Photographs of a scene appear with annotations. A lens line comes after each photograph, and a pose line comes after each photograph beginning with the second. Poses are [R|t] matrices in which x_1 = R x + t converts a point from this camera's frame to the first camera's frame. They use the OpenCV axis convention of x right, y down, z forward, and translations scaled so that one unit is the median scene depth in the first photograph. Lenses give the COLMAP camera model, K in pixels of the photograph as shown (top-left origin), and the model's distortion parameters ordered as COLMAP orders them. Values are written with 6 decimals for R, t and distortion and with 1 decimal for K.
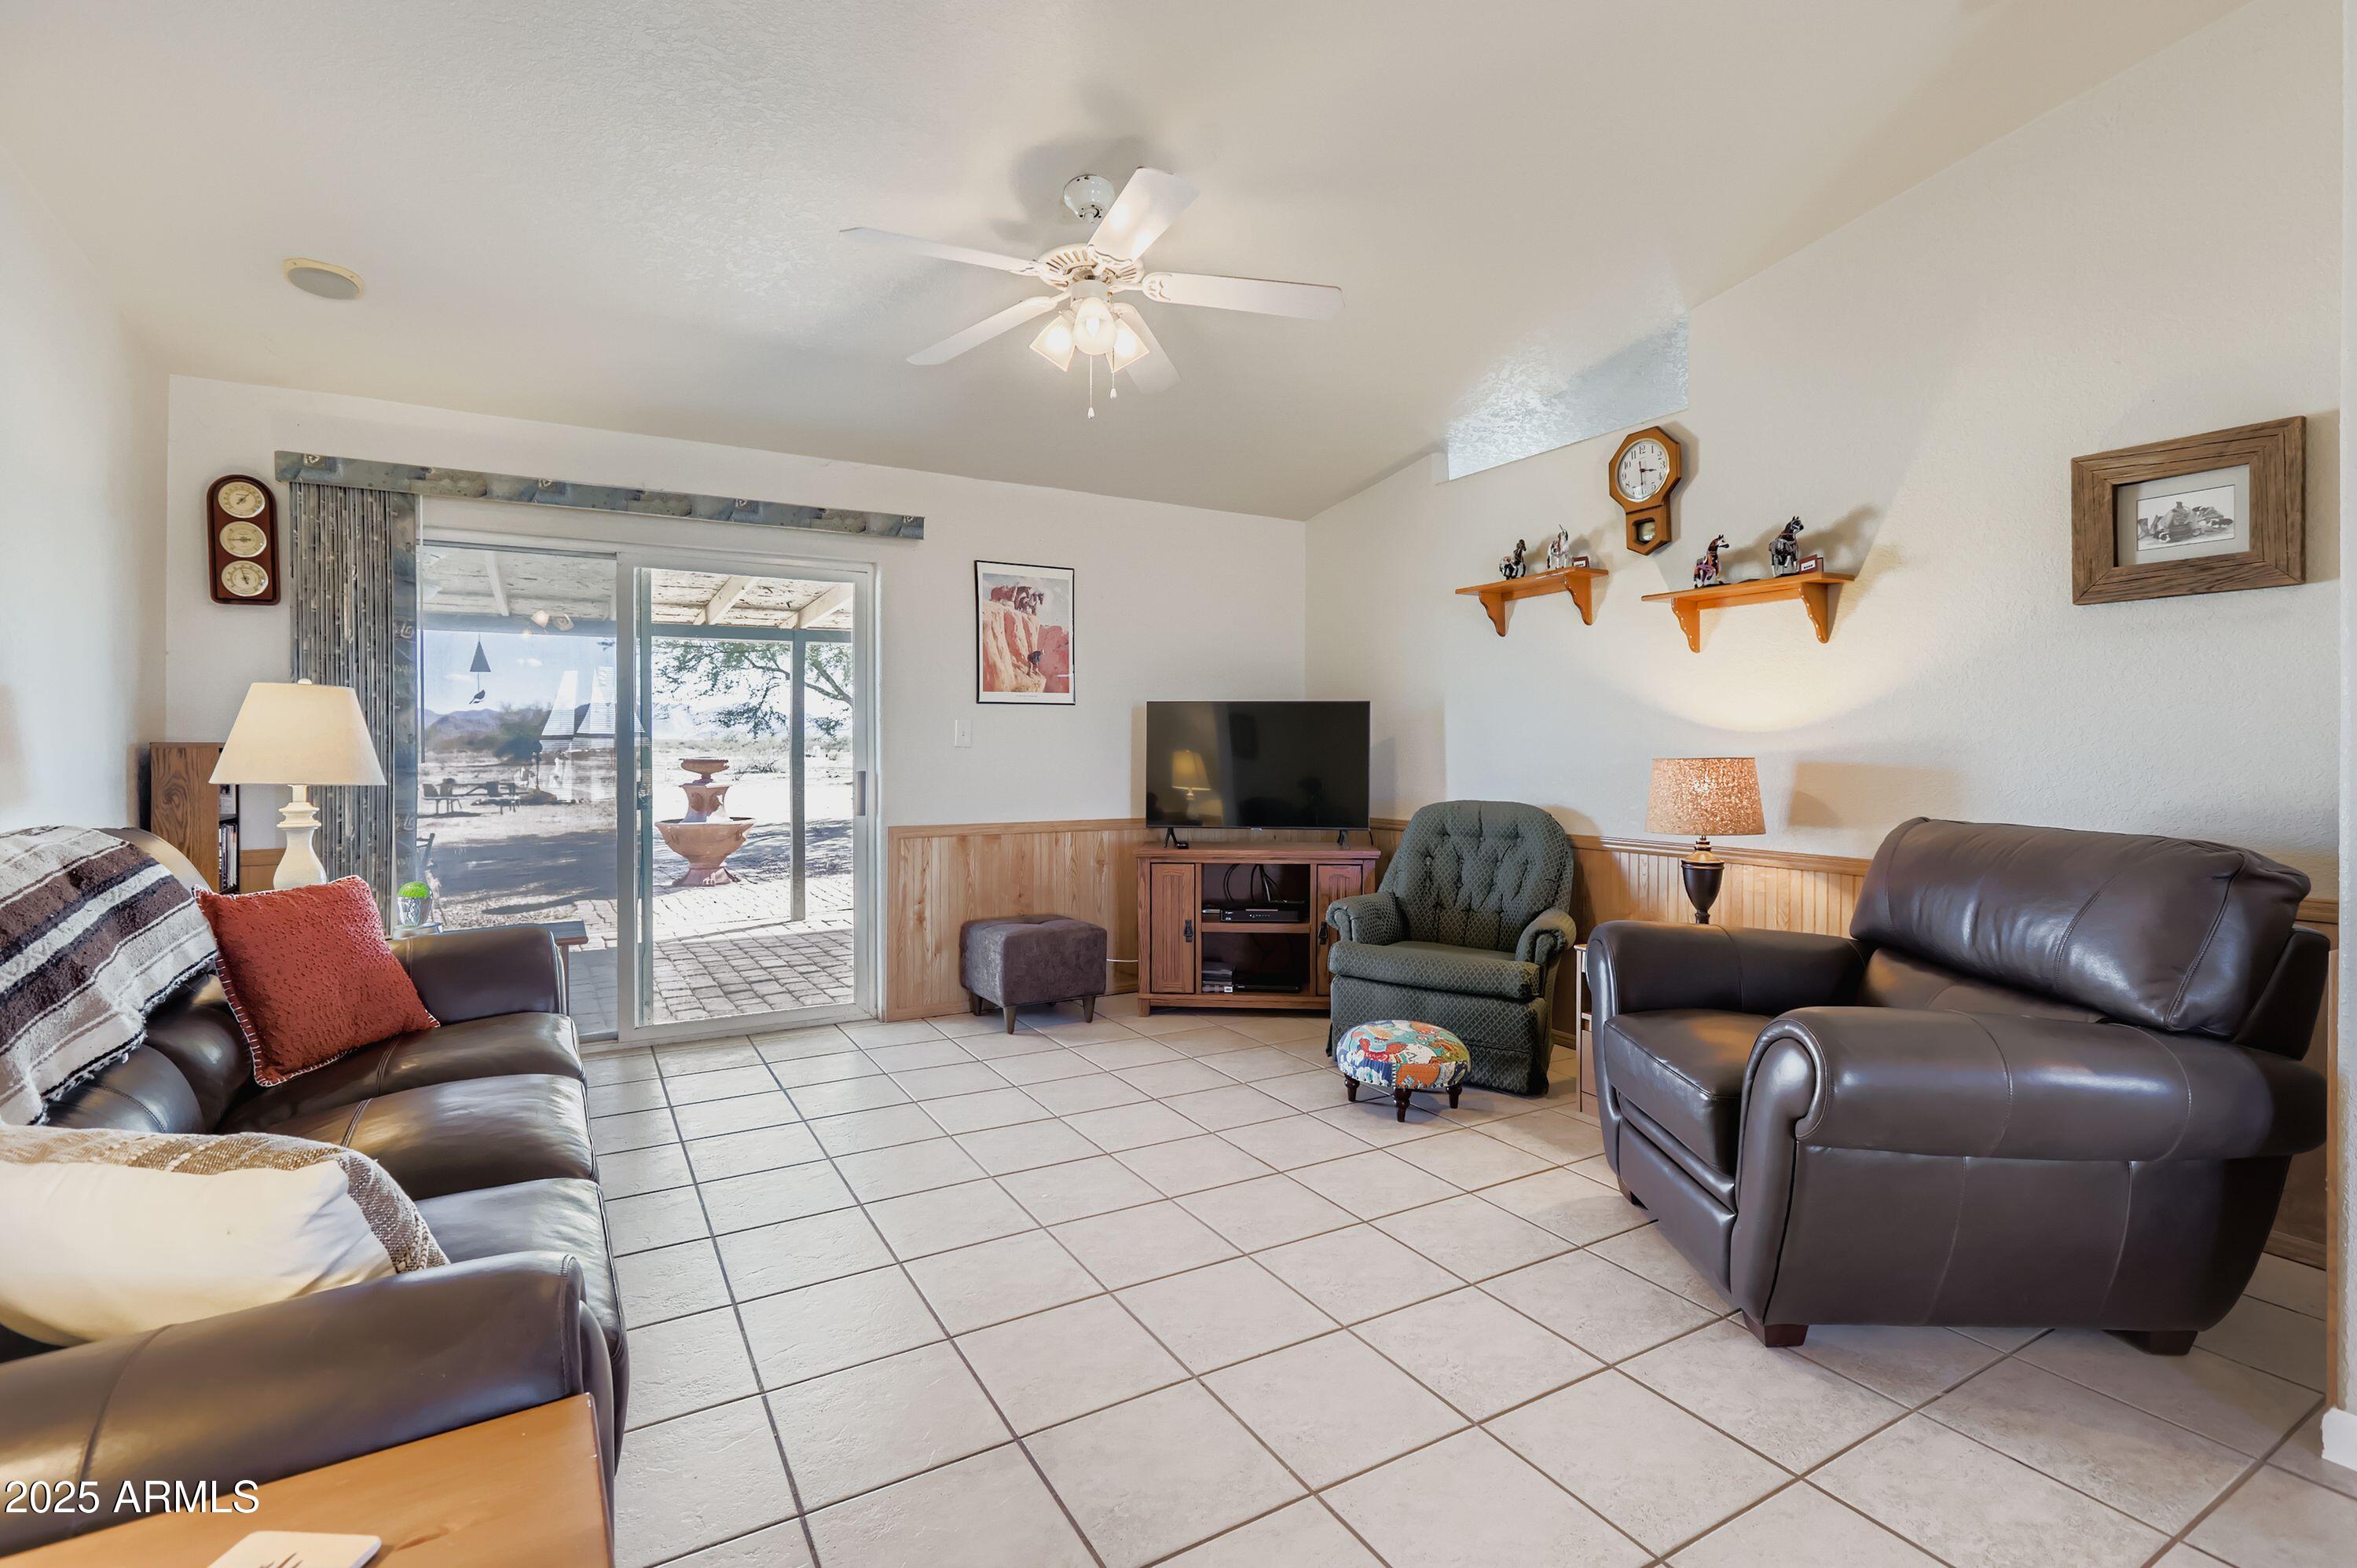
lens RADIAL K [[1072.2, 0, 1164.8], [0, 1072.2, 775.7], [0, 0, 1]] dist [-0.031307, 0.030930]
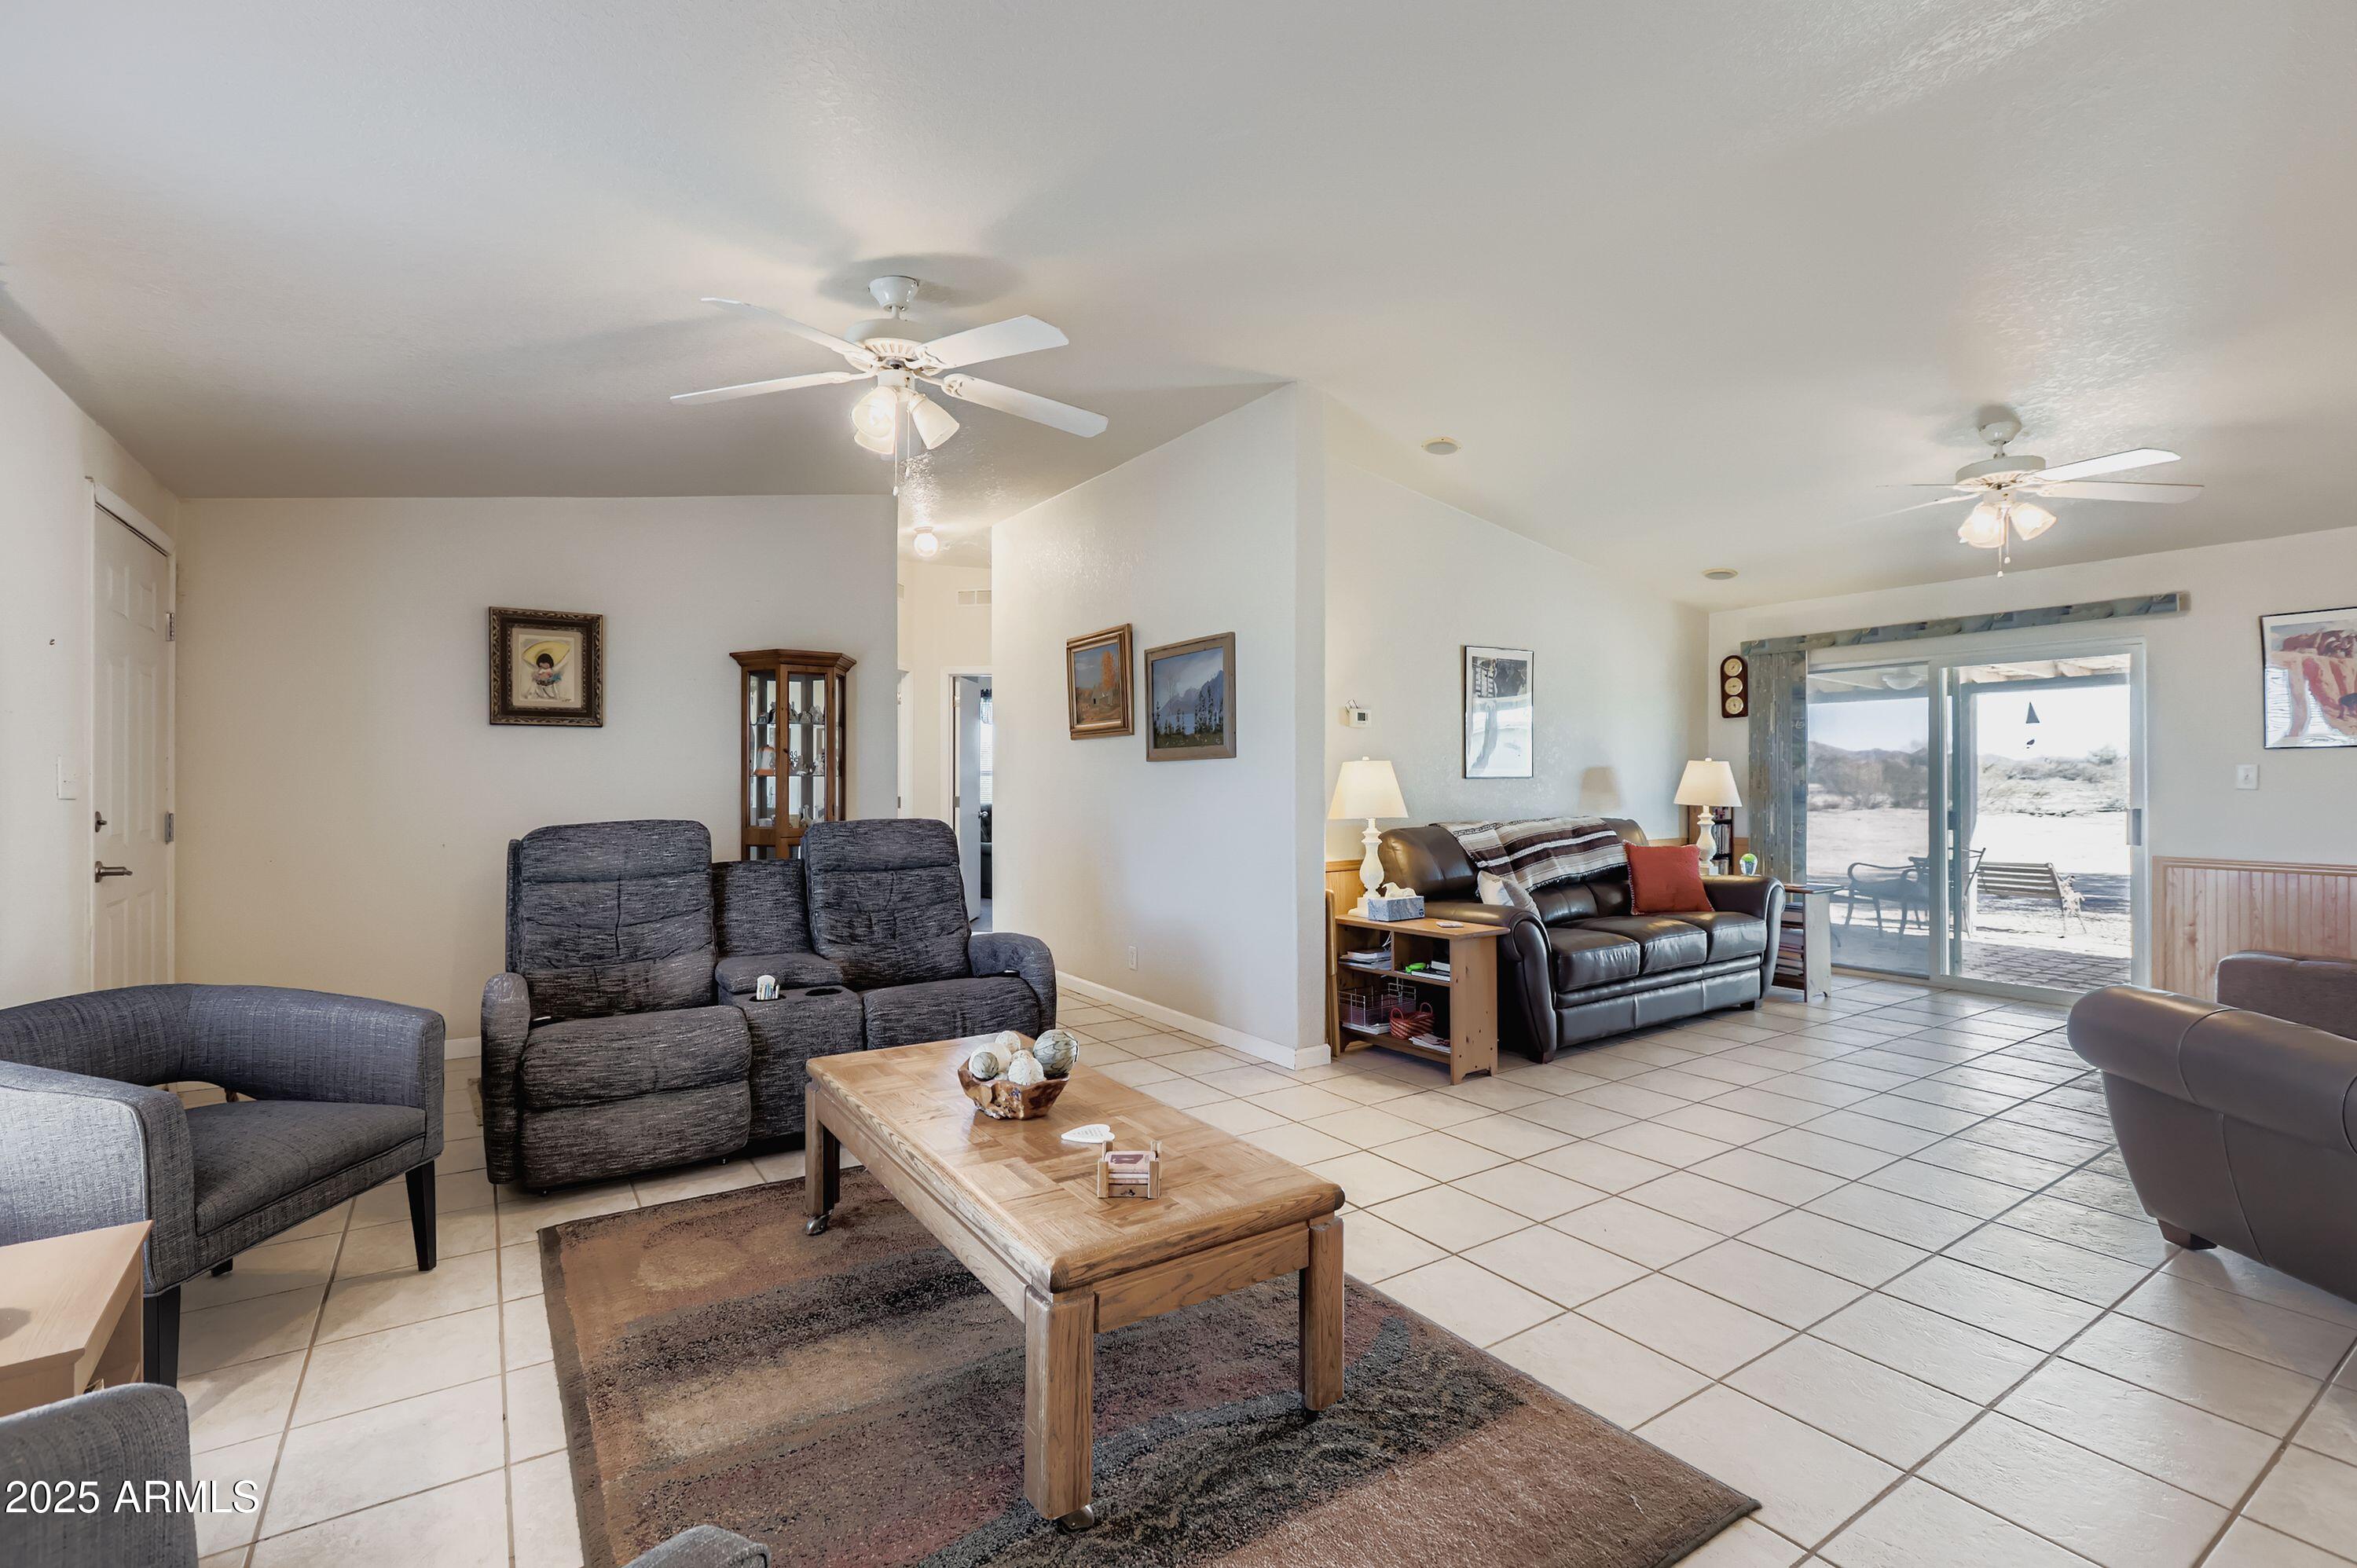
lens RADIAL K [[1072.2, 0, 1164.8], [0, 1072.2, 775.7], [0, 0, 1]] dist [-0.031307, 0.030930]
pose [[0.070413, -0.003641, -0.997511, 1.027798], [-0.021485, 0.999756, -0.005166, -0.013792], [0.997286, 0.021796, 0.070318, -0.218429]]
